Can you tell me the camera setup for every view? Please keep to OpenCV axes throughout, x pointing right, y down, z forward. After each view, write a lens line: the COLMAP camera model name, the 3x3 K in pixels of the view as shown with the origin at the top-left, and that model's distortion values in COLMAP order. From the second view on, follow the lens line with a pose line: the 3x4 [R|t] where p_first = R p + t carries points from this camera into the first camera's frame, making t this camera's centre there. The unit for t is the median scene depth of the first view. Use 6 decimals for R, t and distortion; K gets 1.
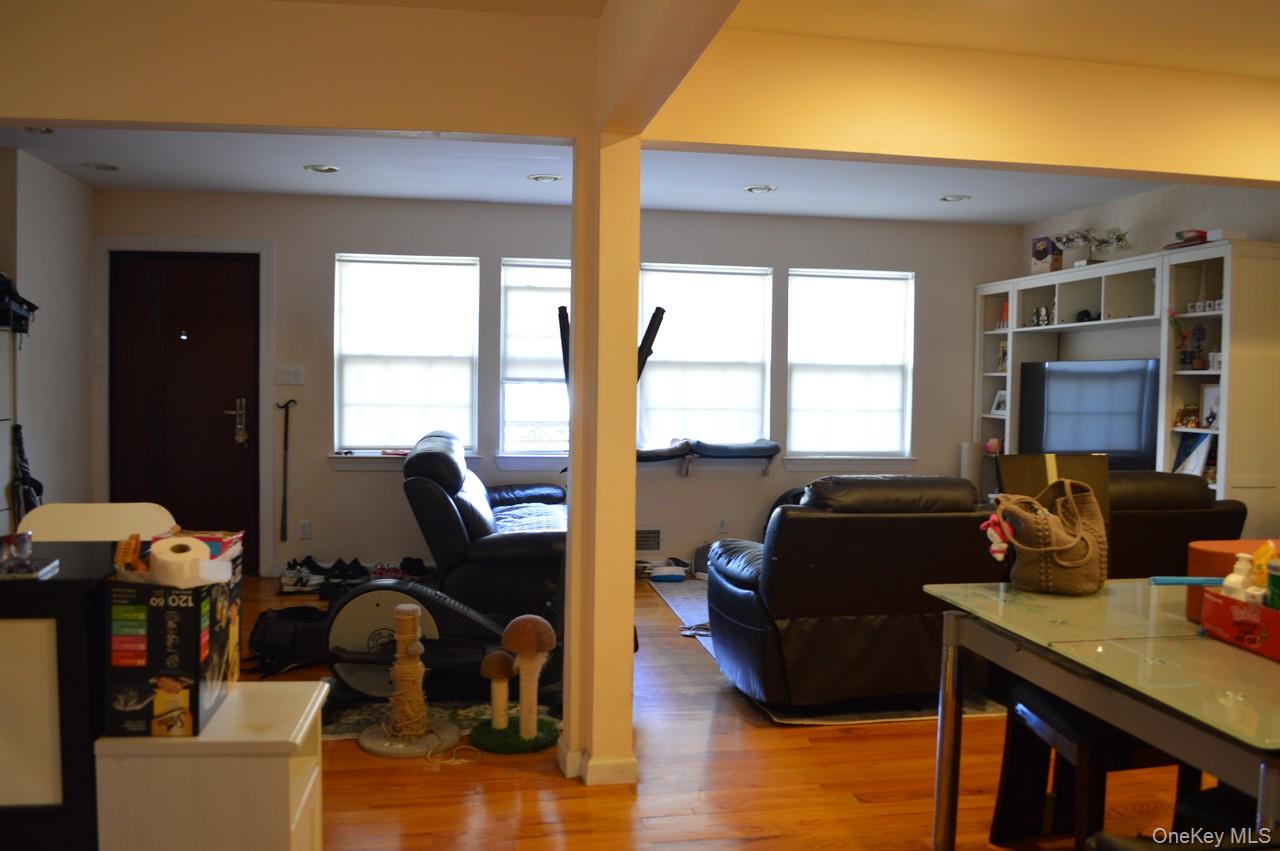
lens RADIAL K [[1027.7, 0, 640.0], [0, 1027.7, 425.5], [0, 0, 1]] dist [-0.075732, -0.003237]
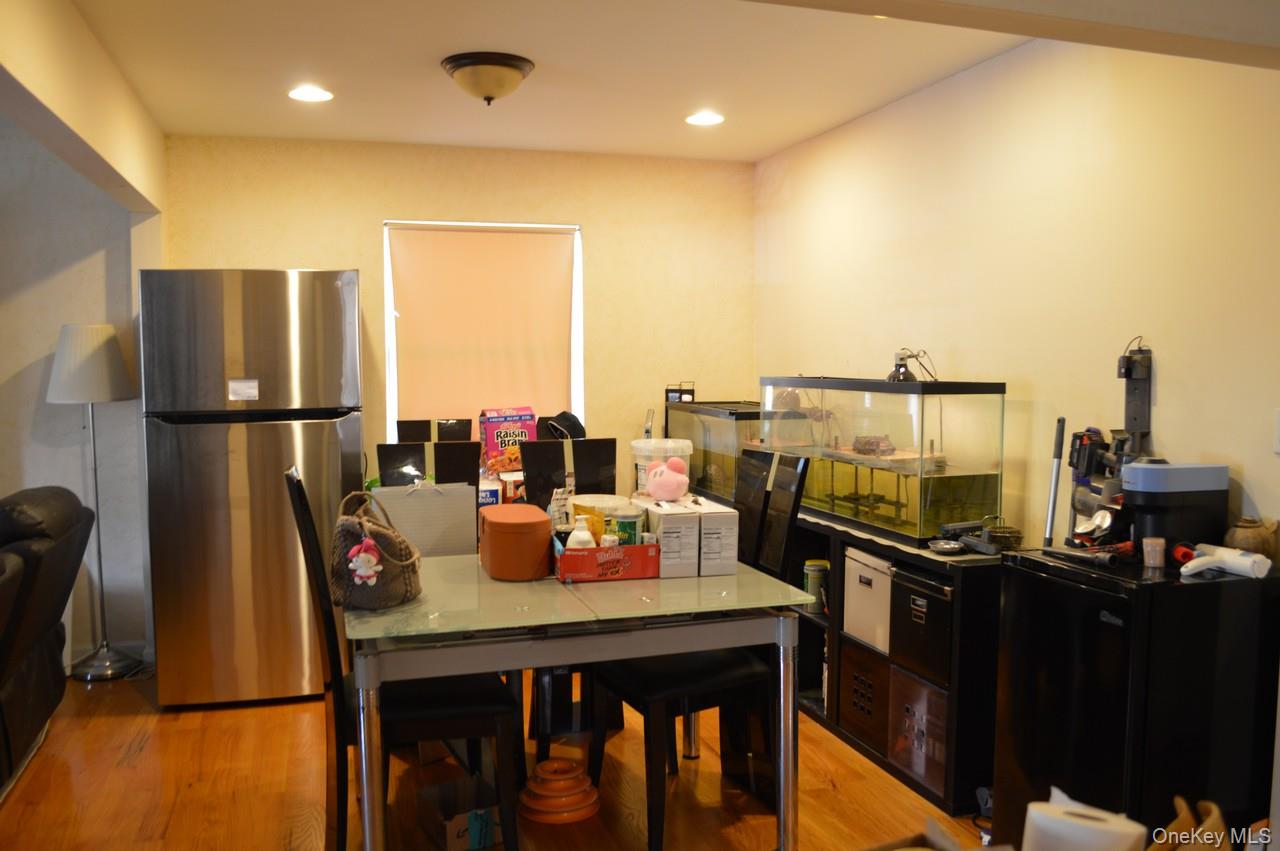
lens RADIAL K [[1027.7, 0, 640.0], [0, 1027.7, 425.5], [0, 0, 1]] dist [-0.075732, -0.003237]
pose [[-0.143593, -0.079727, 0.986420, -0.332054], [0.044504, 0.995221, 0.086917, -0.047830], [-0.988636, 0.056381, -0.139358, 0.469194]]
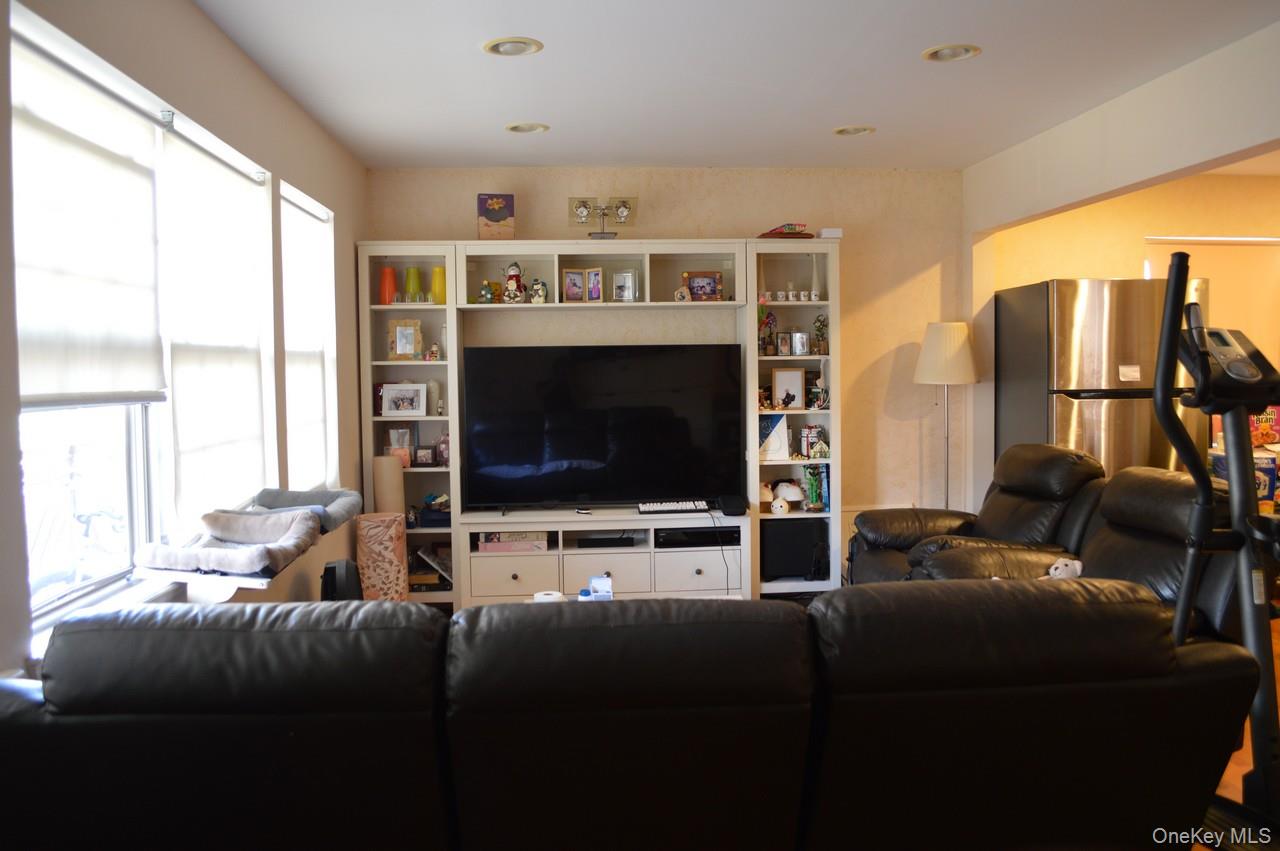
lens RADIAL K [[1027.7, 0, 640.0], [0, 1027.7, 425.5], [0, 0, 1]] dist [-0.075732, -0.003237]
pose [[0.090425, -0.076336, 0.992973, -0.539407], [0.055143, 0.995912, 0.071540, -0.066092], [-0.994376, 0.048286, 0.094264, 1.030592]]
